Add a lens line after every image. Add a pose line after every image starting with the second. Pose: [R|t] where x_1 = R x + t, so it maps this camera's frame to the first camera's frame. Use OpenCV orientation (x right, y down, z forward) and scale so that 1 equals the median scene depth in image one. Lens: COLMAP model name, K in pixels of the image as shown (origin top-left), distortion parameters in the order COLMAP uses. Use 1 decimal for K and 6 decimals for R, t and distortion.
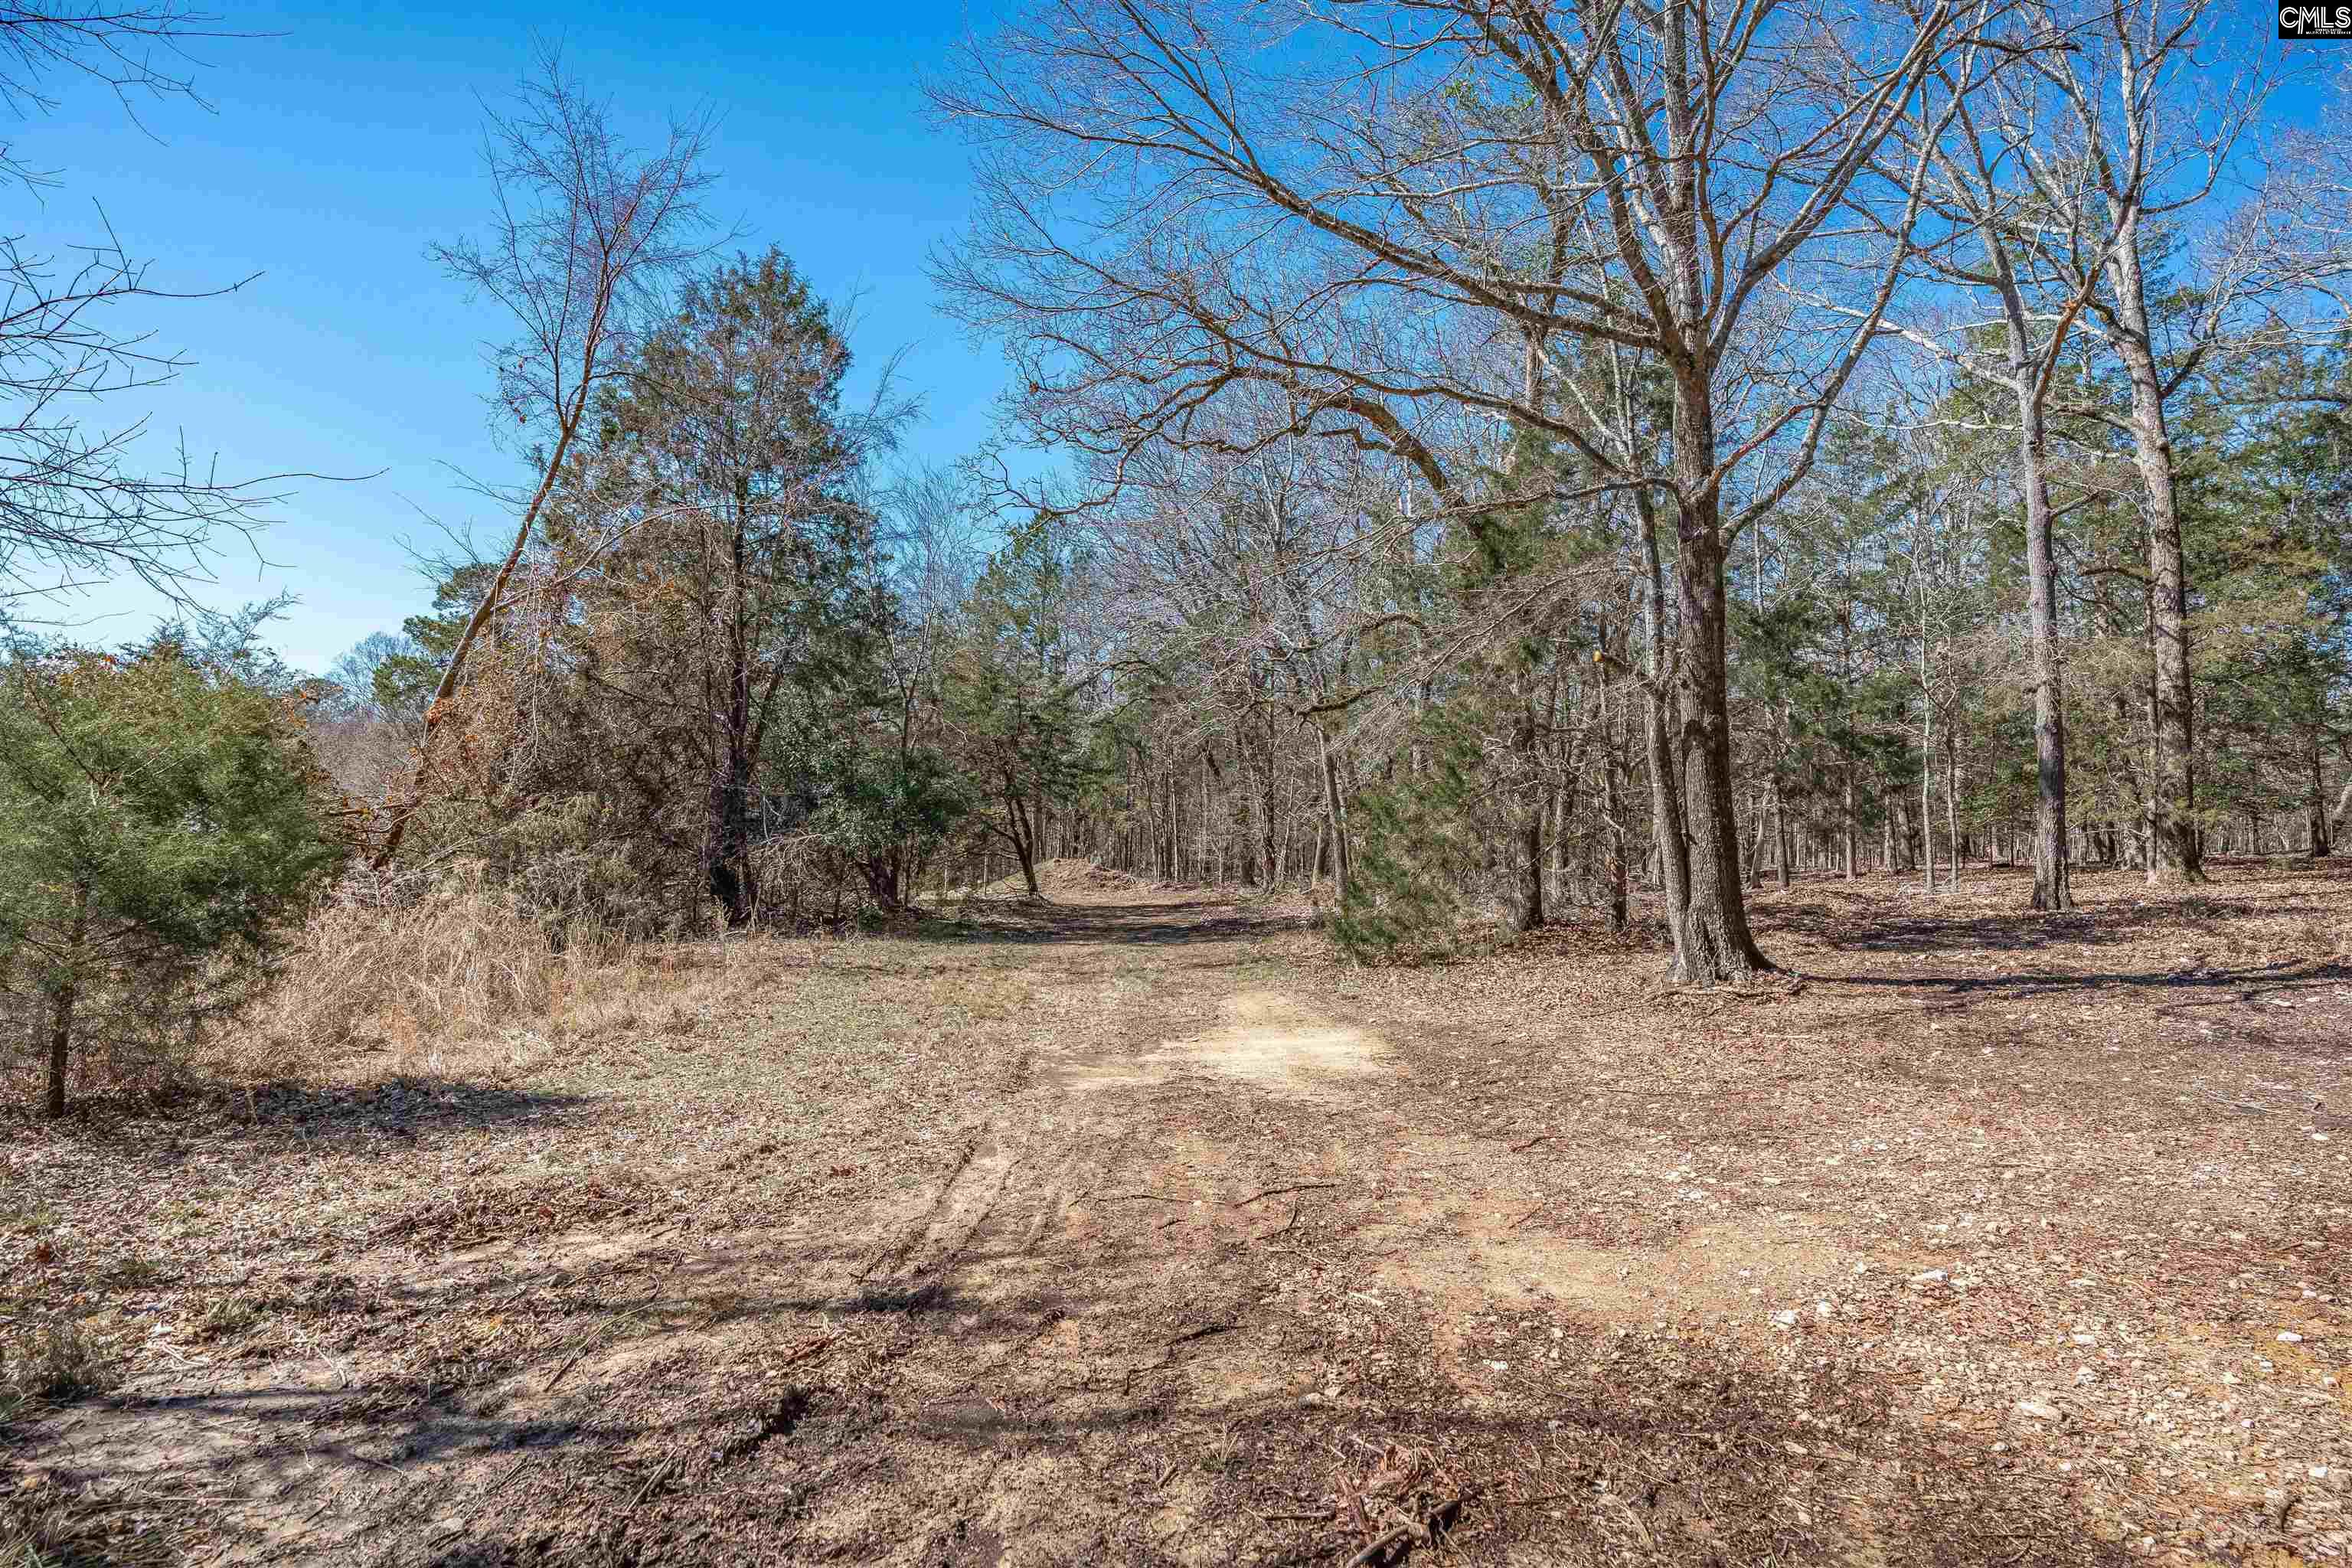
lens RADIAL K [[1111.5, 0, 1187.5], [0, 1111.5, 788.0], [0, 0, 1]] dist [-0.024140, 0.000806]
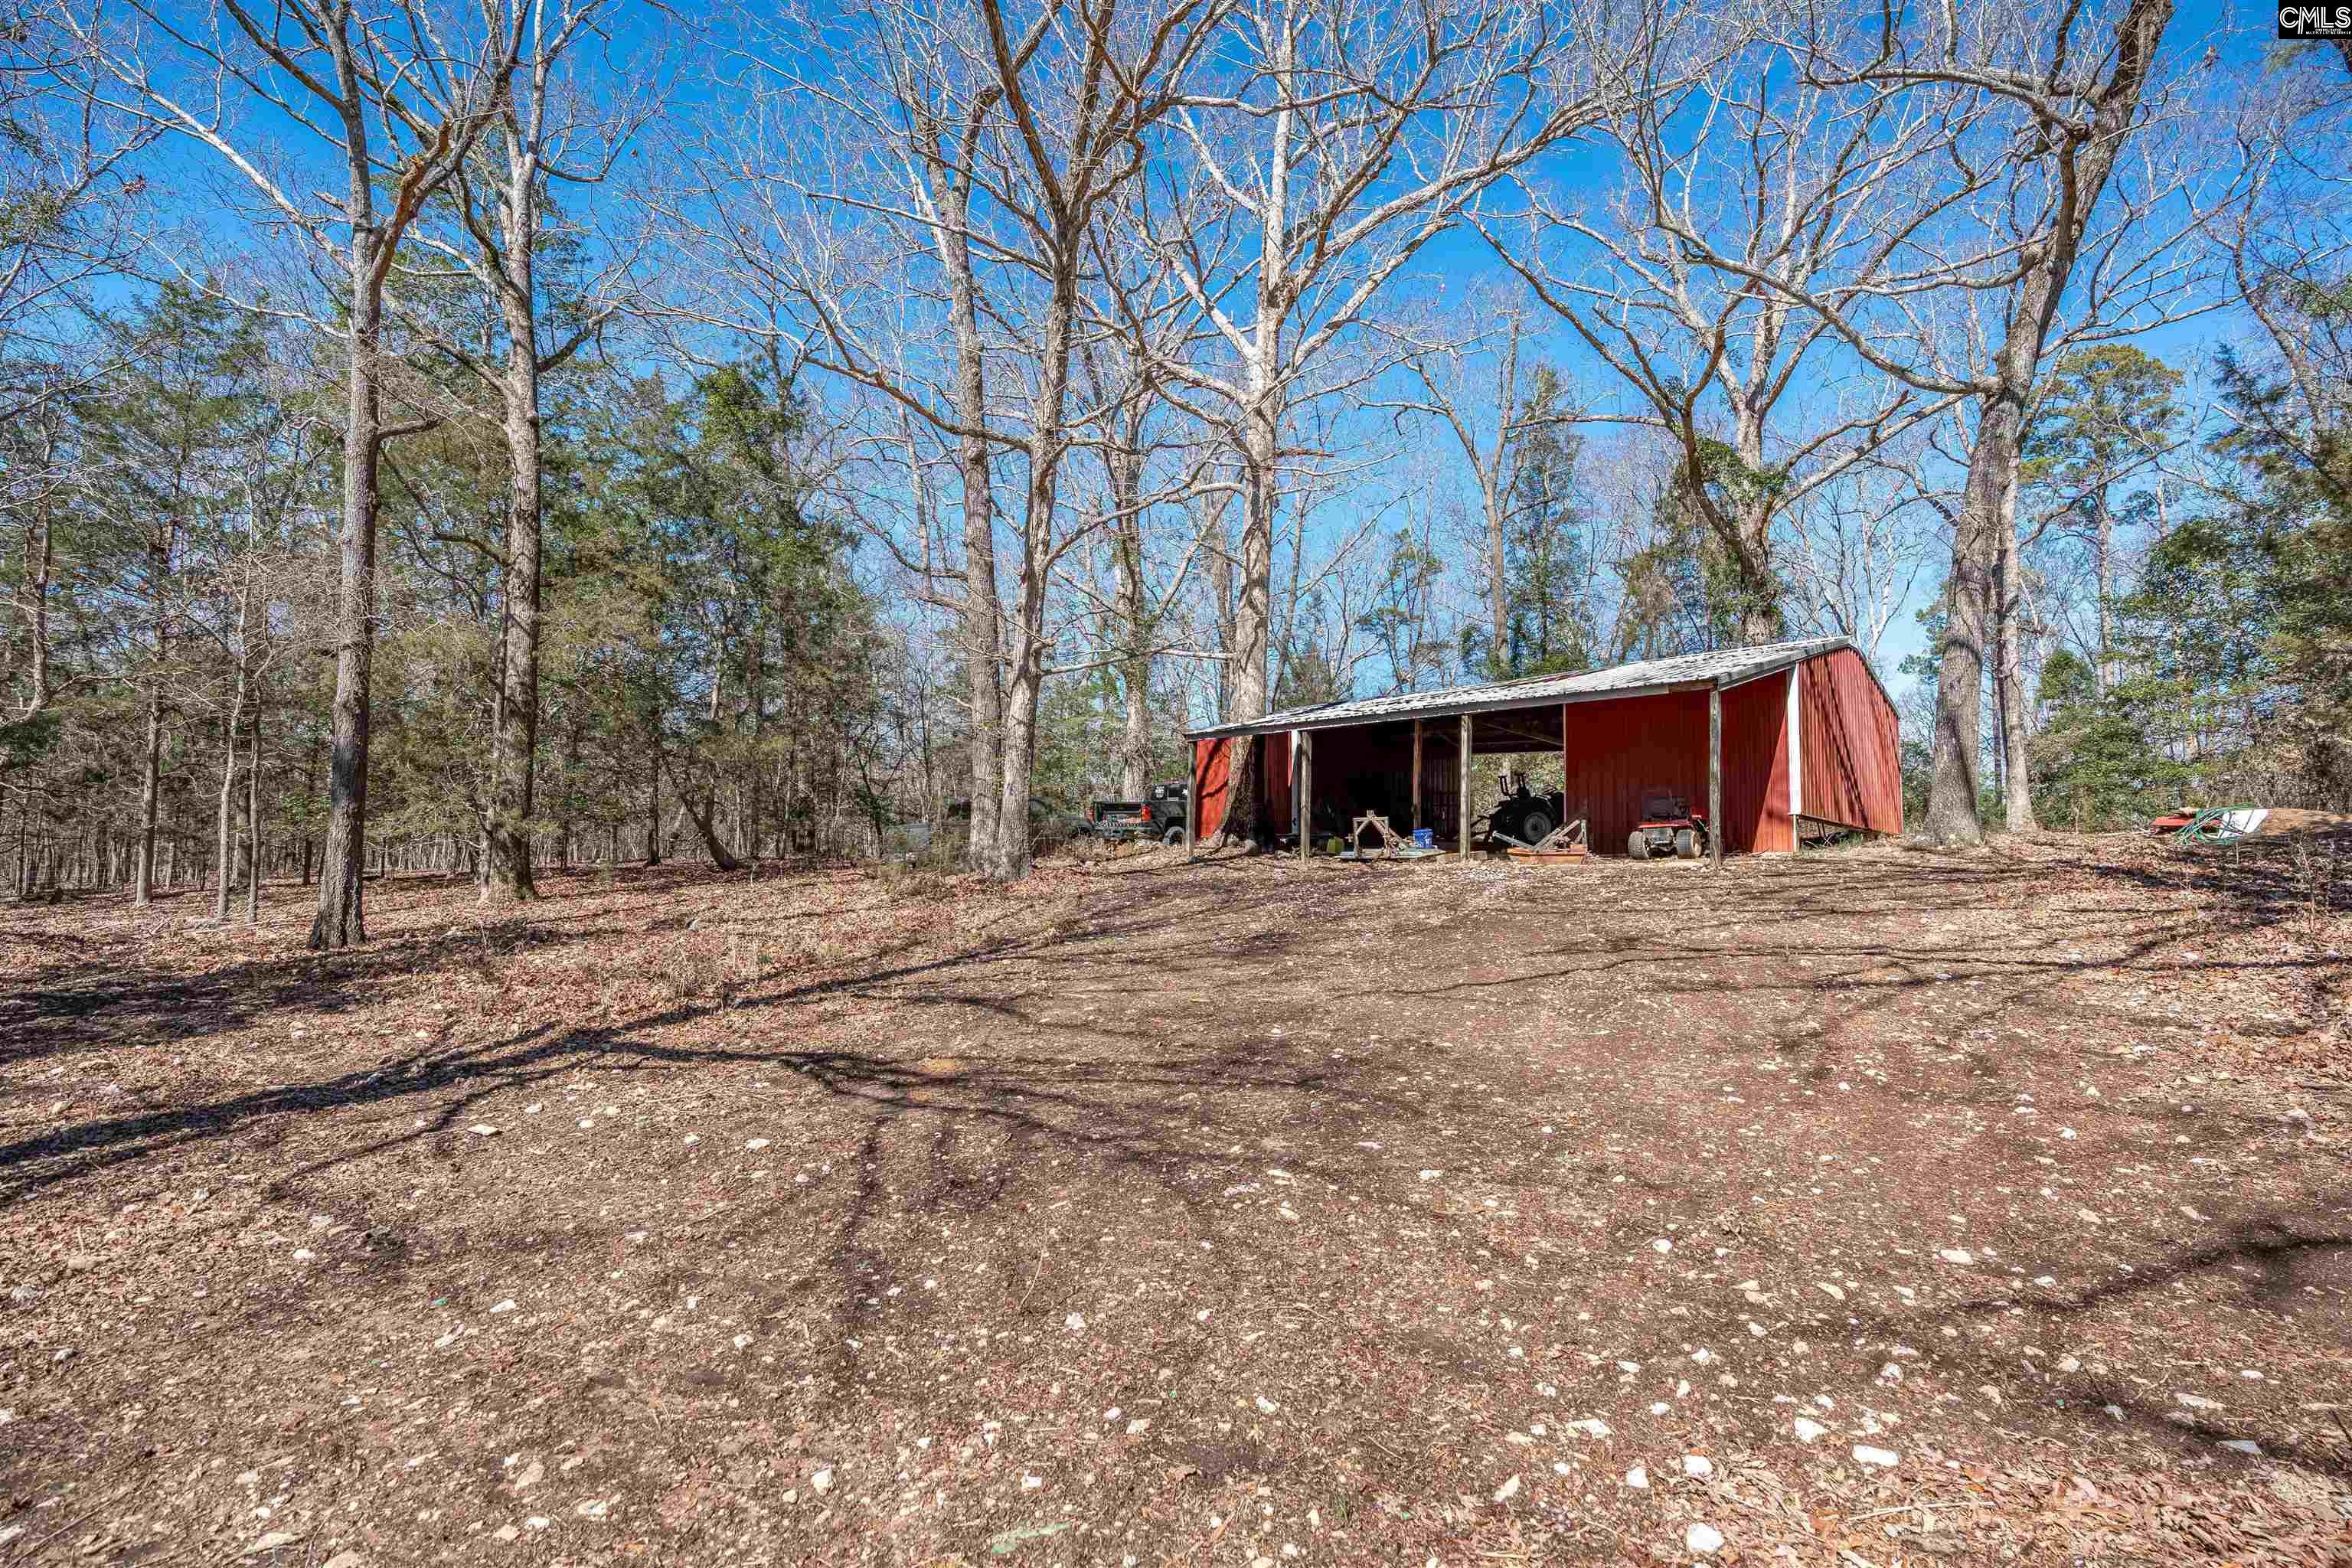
lens RADIAL K [[1111.5, 0, 1187.5], [0, 1111.5, 788.0], [0, 0, 1]] dist [-0.024140, 0.000806]
pose [[0.324820, 0.050997, 0.944400, 0.226072], [-0.045651, 0.998227, -0.038202, 0.003282], [-0.944673, -0.030704, 0.326572, 0.176001]]
